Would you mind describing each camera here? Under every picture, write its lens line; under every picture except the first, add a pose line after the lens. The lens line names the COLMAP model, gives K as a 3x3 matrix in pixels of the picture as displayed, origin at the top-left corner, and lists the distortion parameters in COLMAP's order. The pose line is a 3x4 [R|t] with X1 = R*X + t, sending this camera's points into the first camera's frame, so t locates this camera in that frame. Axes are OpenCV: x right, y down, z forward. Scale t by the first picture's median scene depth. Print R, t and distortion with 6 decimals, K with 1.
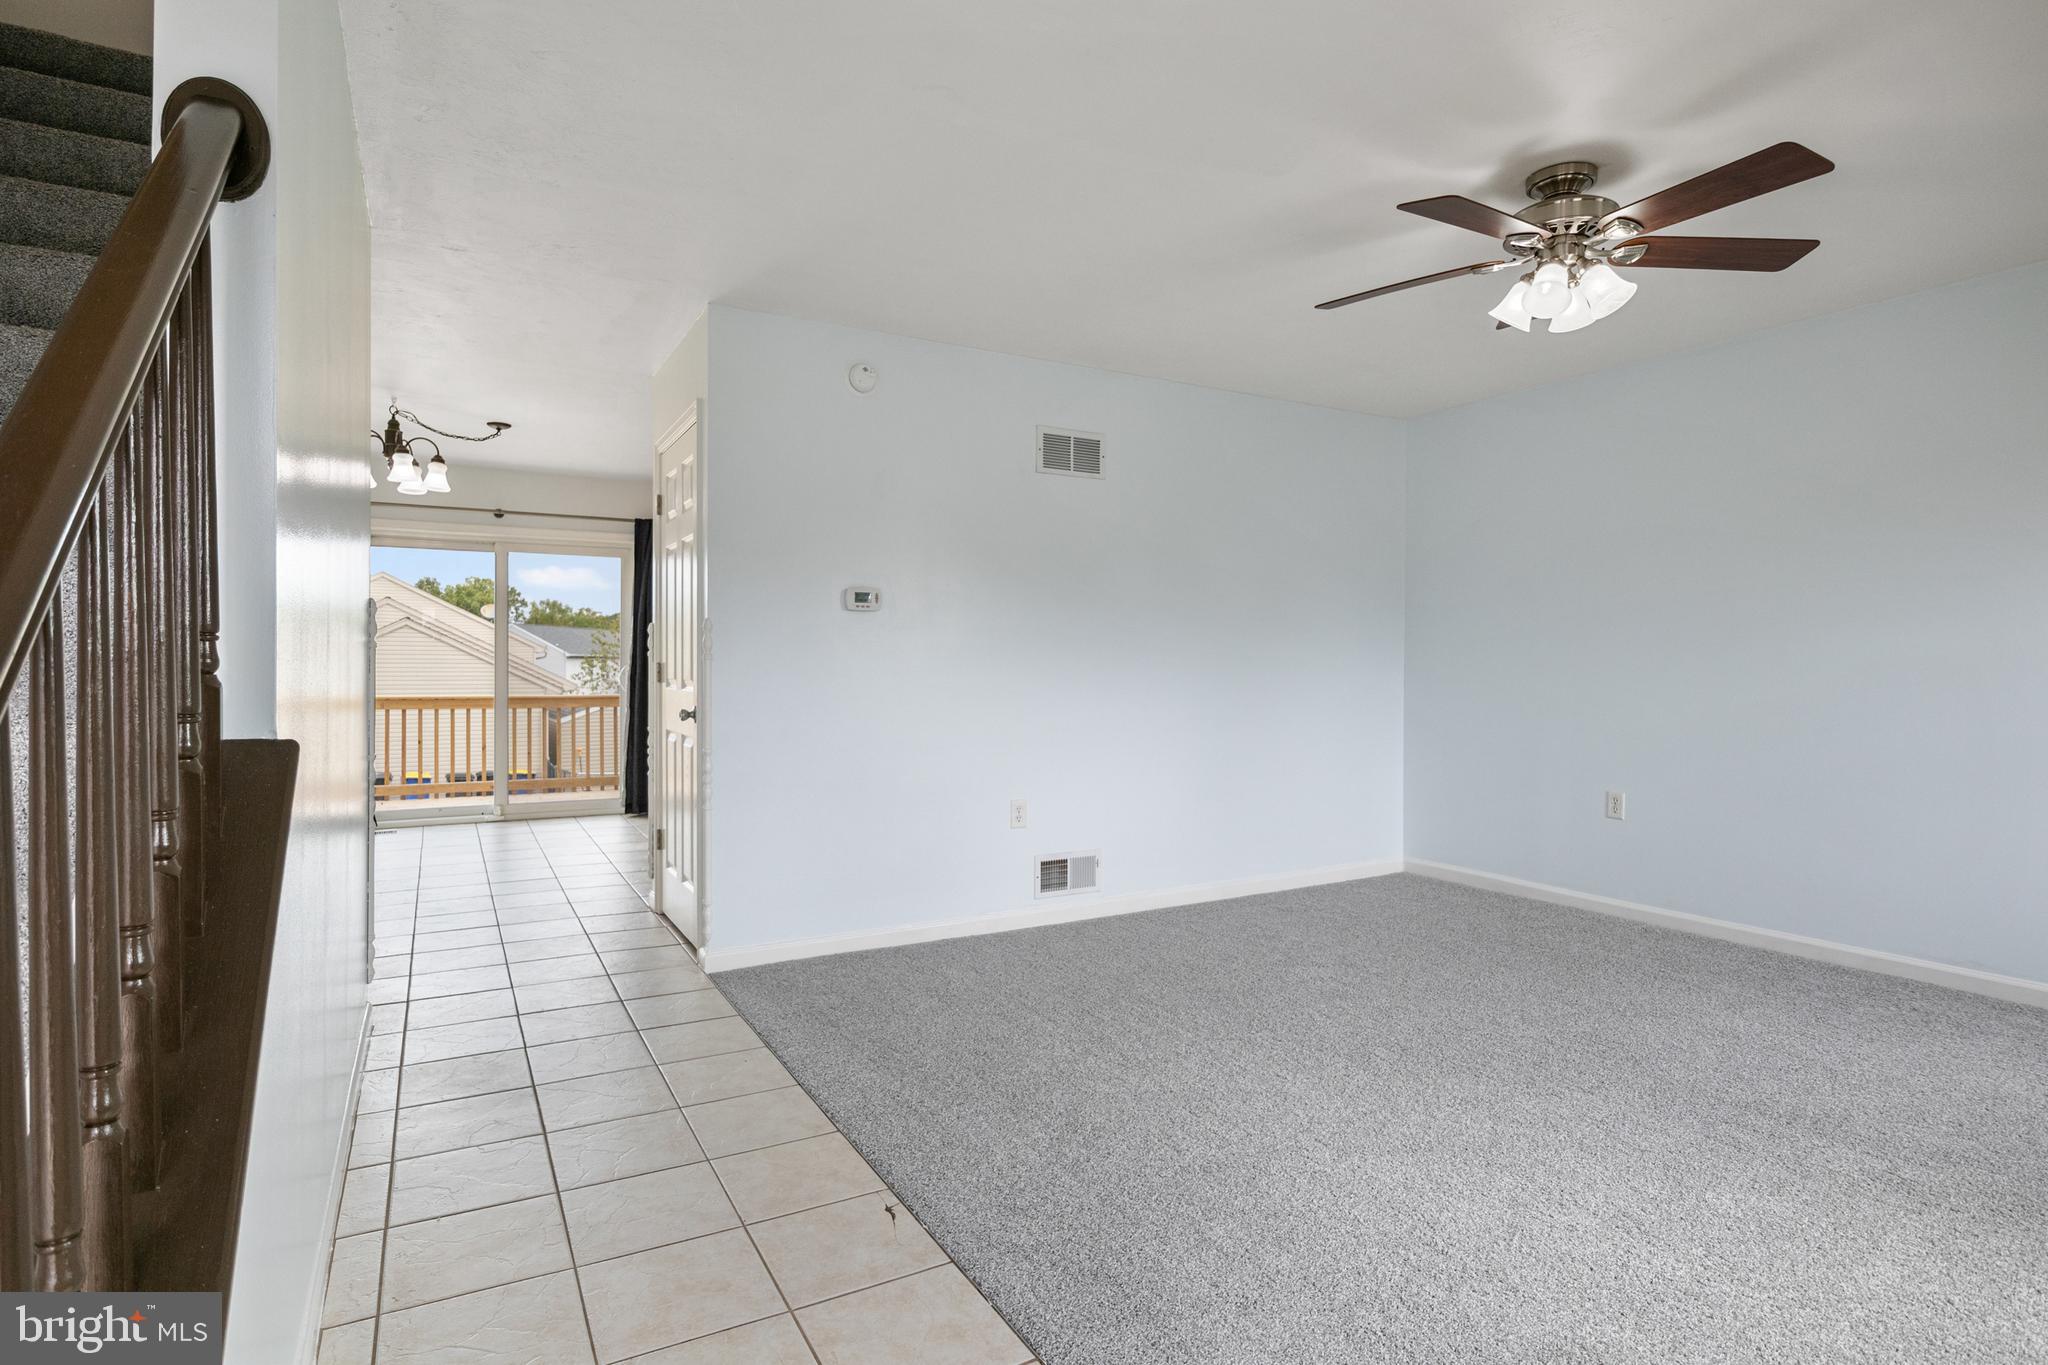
lens RADIAL K [[1030.2, 0, 1012.7], [0, 1030.2, 682.4], [0, 0, 1]] dist [-0.007709, -0.000118]
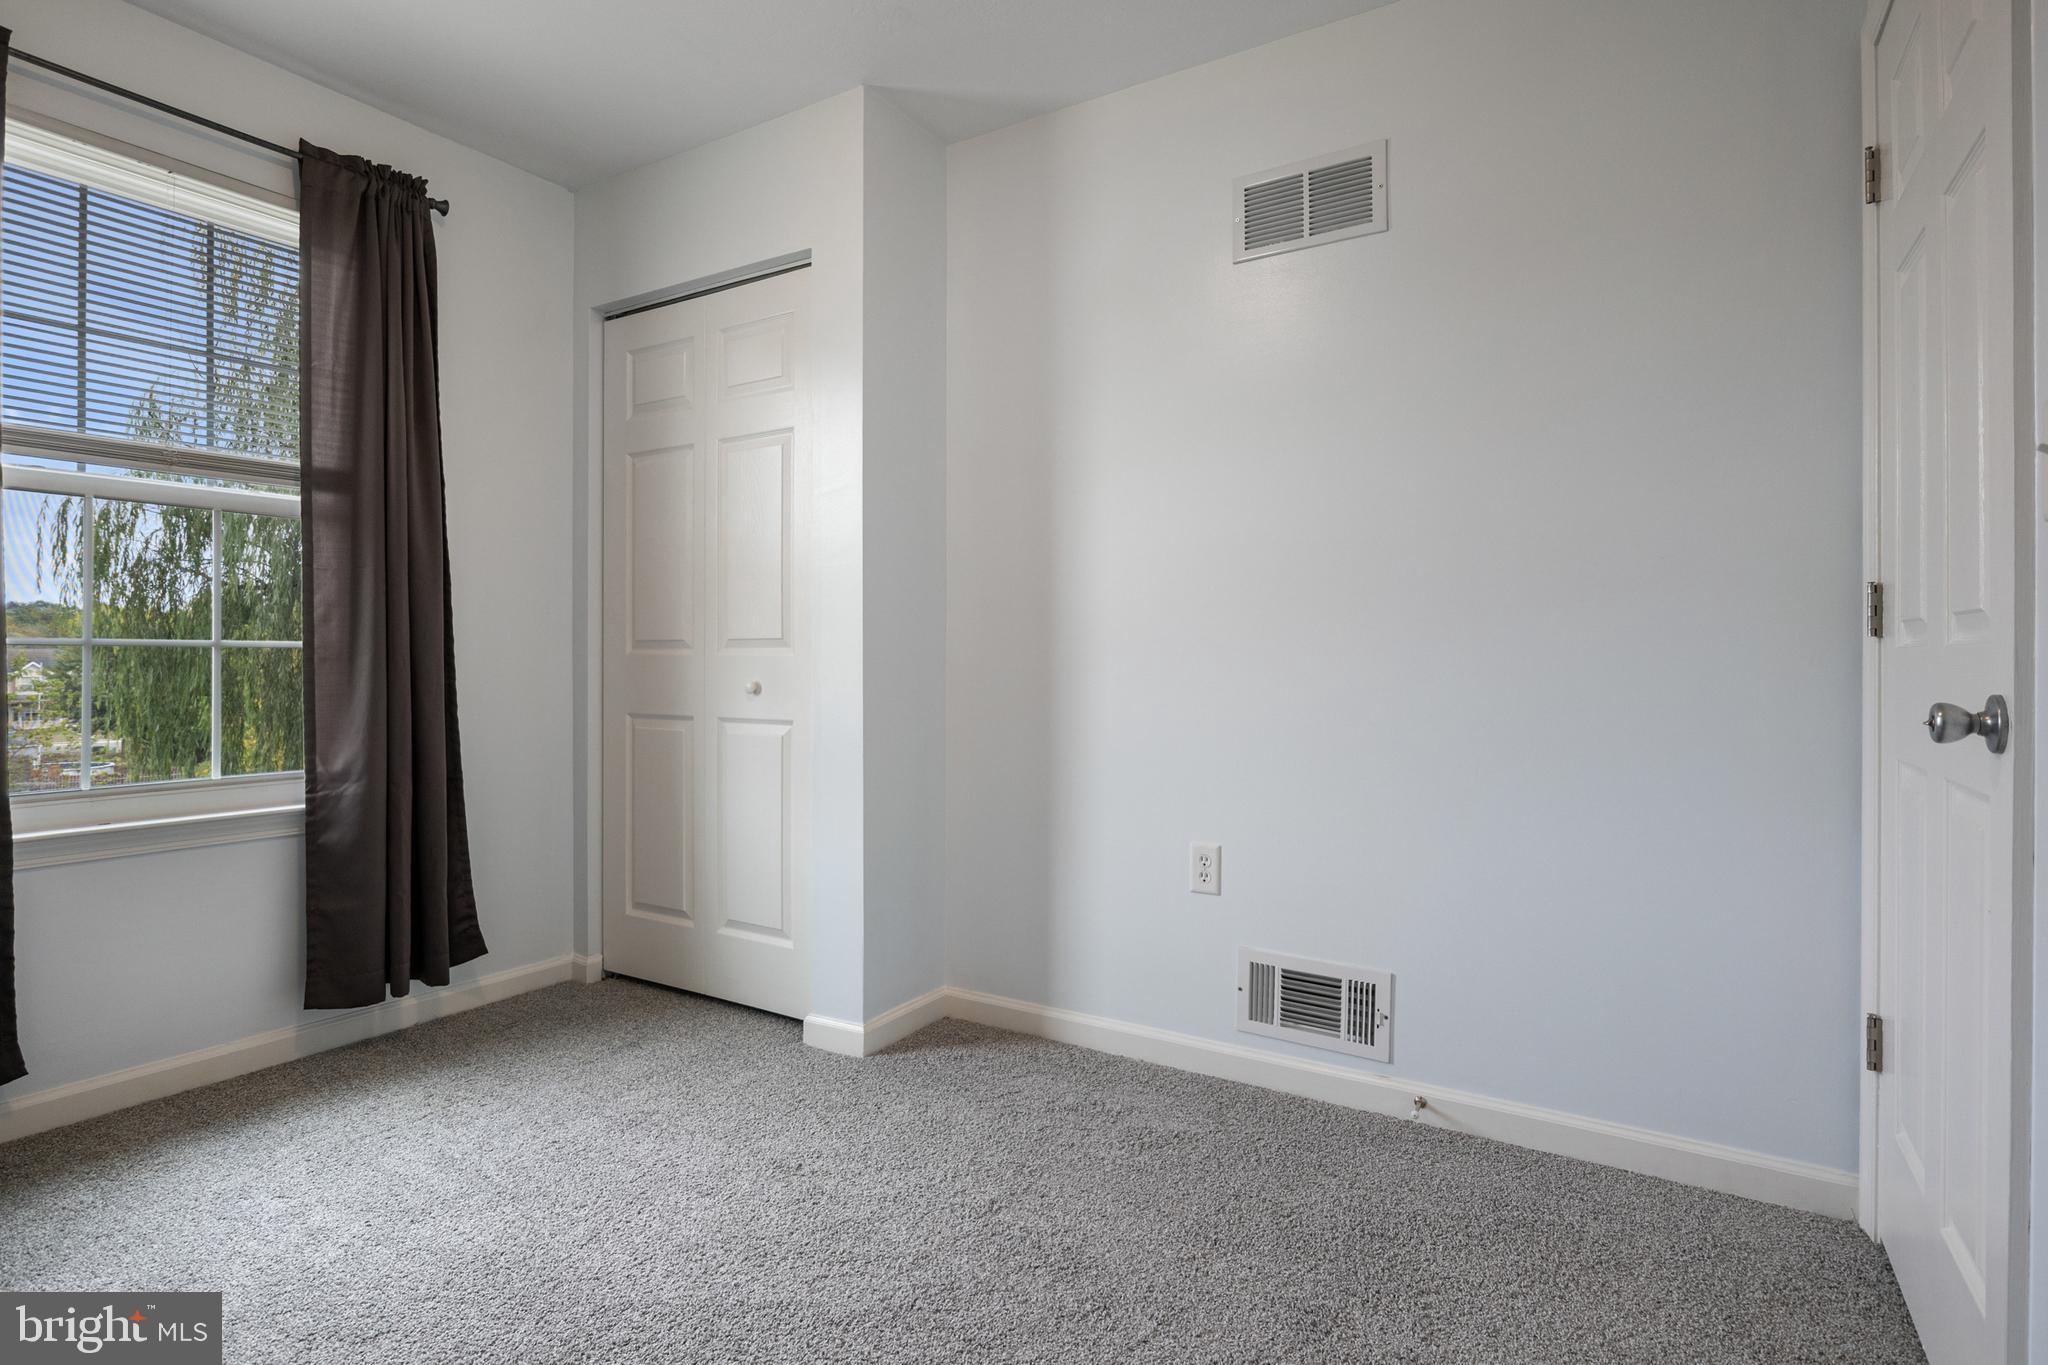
lens RADIAL K [[1030.1, 0, 1020.9], [0, 1030.1, 669.8], [0, 0, 1]] dist [-0.004709, 0.001625]
pose [[0.488571, -0.003578, -0.872517, 0.756523], [0.001922, 0.999994, -0.003025, 0.027087], [0.872522, -0.000199, 0.488575, 1.058178]]
